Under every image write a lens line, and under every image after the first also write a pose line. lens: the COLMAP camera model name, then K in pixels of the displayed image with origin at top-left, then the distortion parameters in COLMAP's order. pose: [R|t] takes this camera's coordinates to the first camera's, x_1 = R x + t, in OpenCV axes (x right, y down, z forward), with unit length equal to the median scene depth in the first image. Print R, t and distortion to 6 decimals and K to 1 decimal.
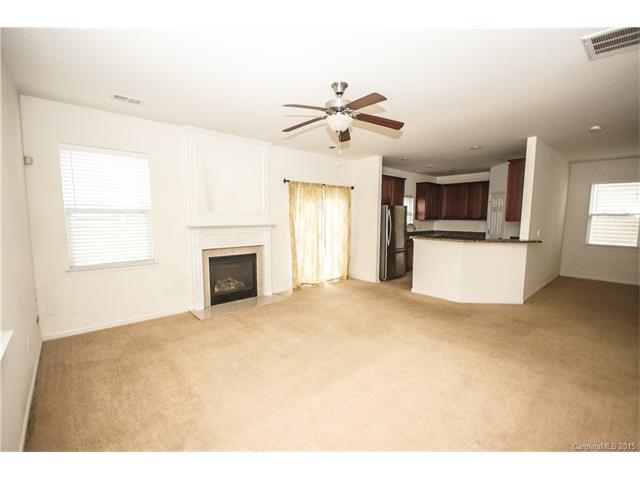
lens RADIAL K [[285.2, 0, 313.5], [0, 285.2, 245.2], [0, 0, 1]] dist [-0.000390, -0.000091]
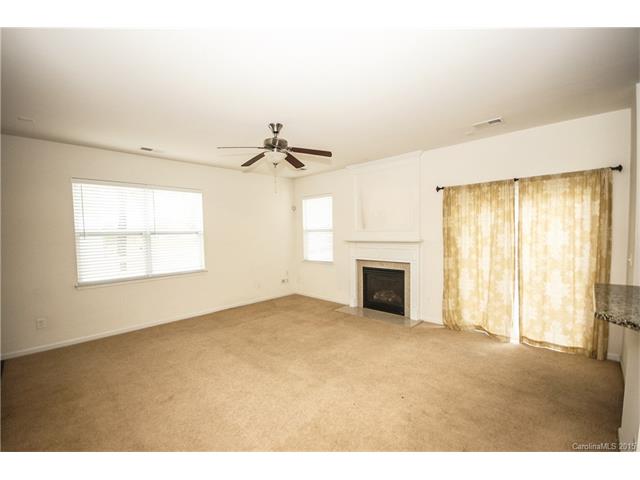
lens RADIAL K [[285.2, 0, 313.5], [0, 285.2, 245.2], [0, 0, 1]] dist [-0.000390, -0.000091]
pose [[0.073381, 0.040442, -0.996484, 0.757100], [-0.086215, 0.995694, 0.034061, -0.065583], [0.993570, 0.083413, 0.076552, 0.638407]]
